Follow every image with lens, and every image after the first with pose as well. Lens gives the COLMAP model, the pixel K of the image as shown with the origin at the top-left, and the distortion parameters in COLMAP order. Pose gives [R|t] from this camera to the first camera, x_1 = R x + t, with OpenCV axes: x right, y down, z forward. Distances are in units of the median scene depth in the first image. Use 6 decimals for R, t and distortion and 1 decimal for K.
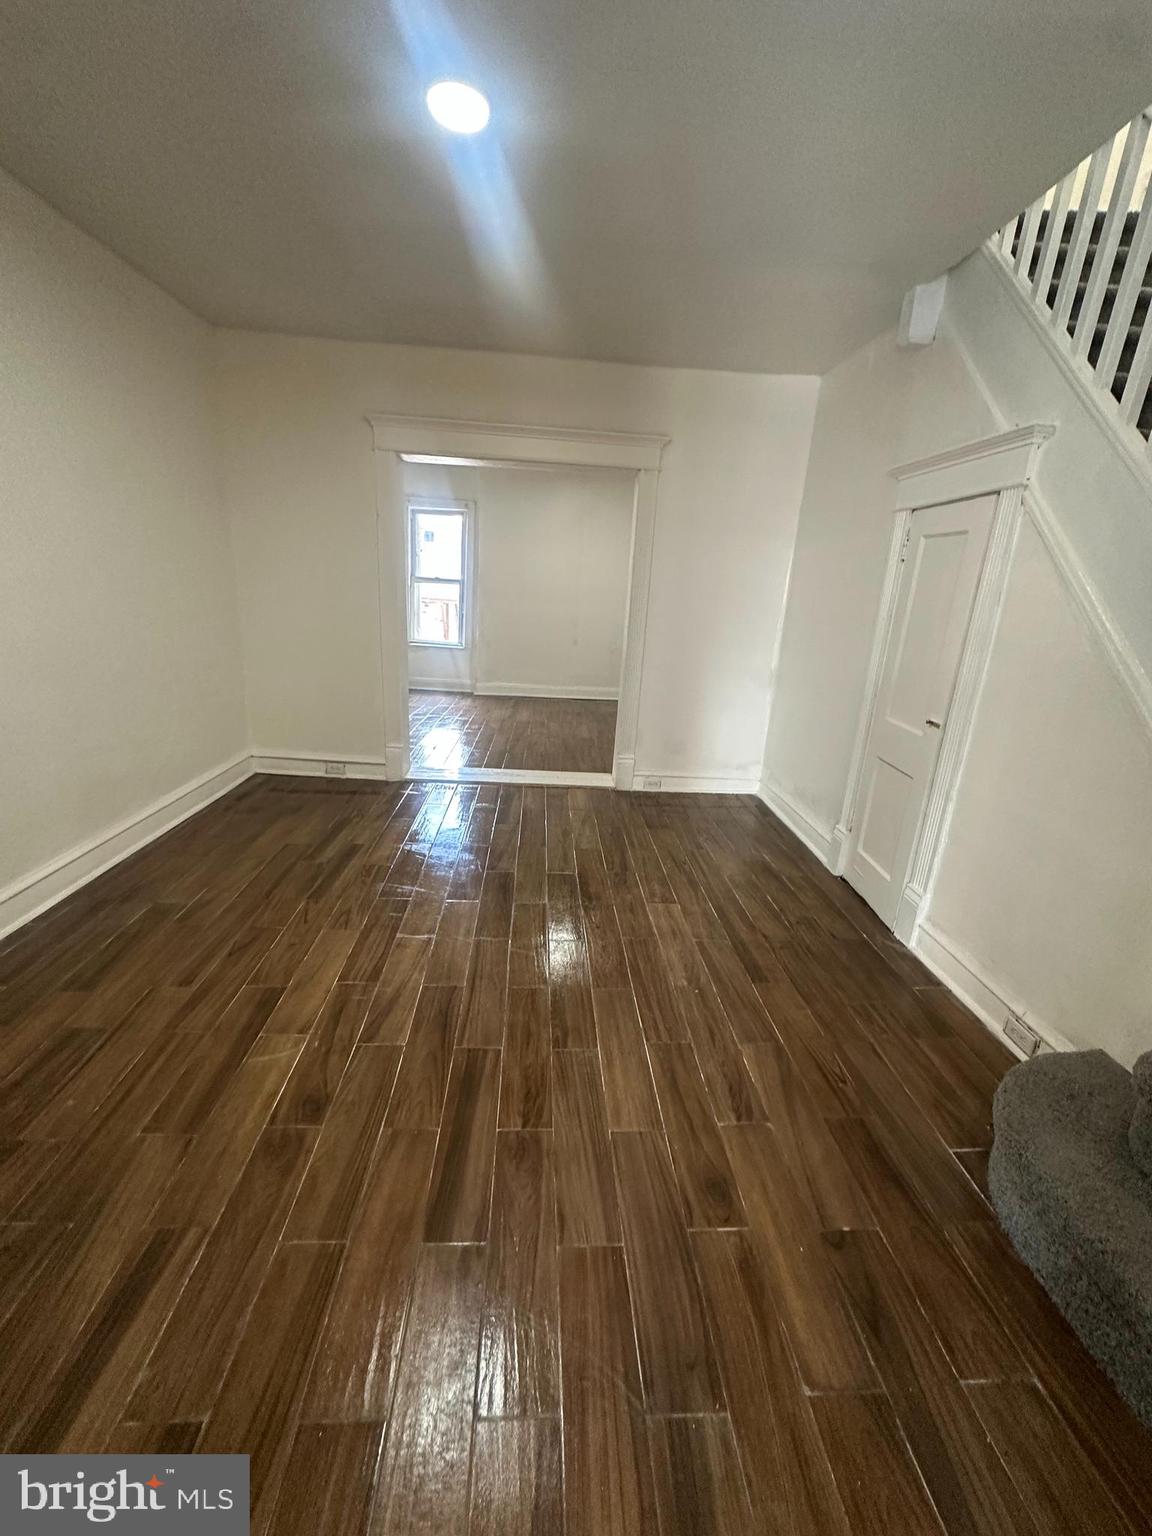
lens RADIAL K [[611.3, 0, 576.0], [0, 611.3, 768.0], [0, 0, 1]] dist [-0.002266, 0.000378]
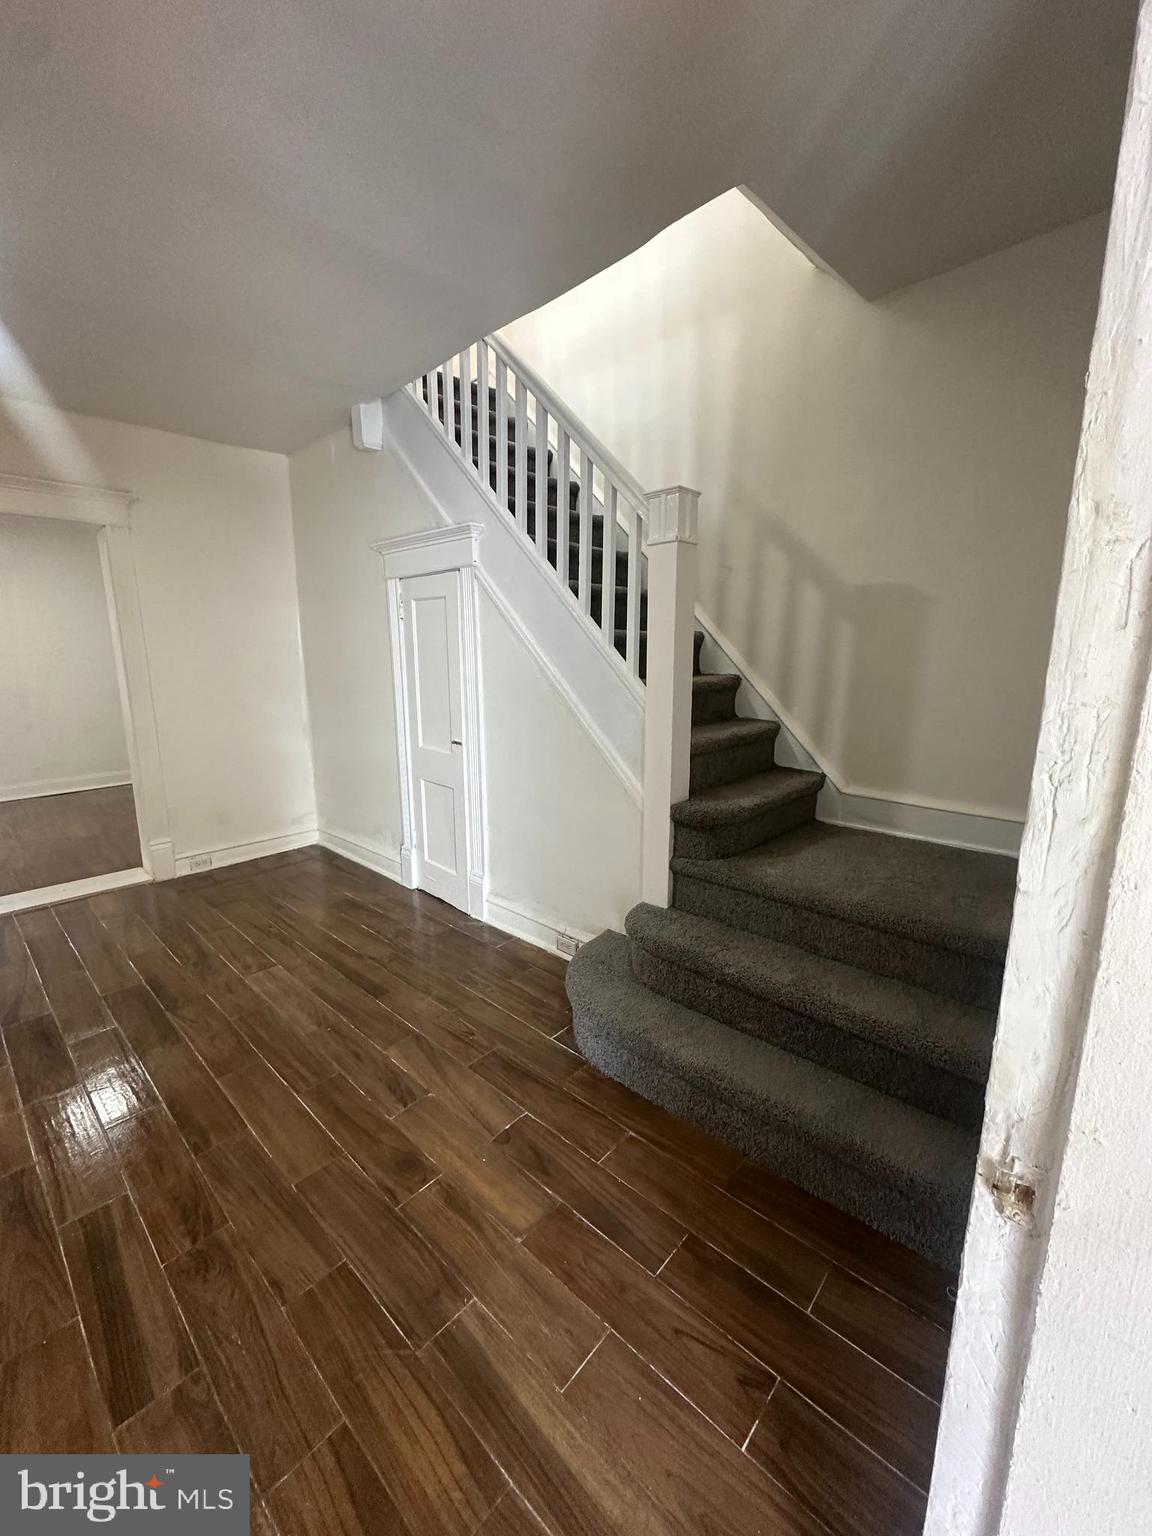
lens RADIAL K [[611.3, 0, 576.0], [0, 611.3, 768.0], [0, 0, 1]] dist [-0.002266, 0.000378]
pose [[0.715689, -0.188363, 0.672539, -0.110012], [0.242600, 0.970032, 0.013519, 0.022472], [-0.654931, 0.153483, 0.739938, -0.102571]]
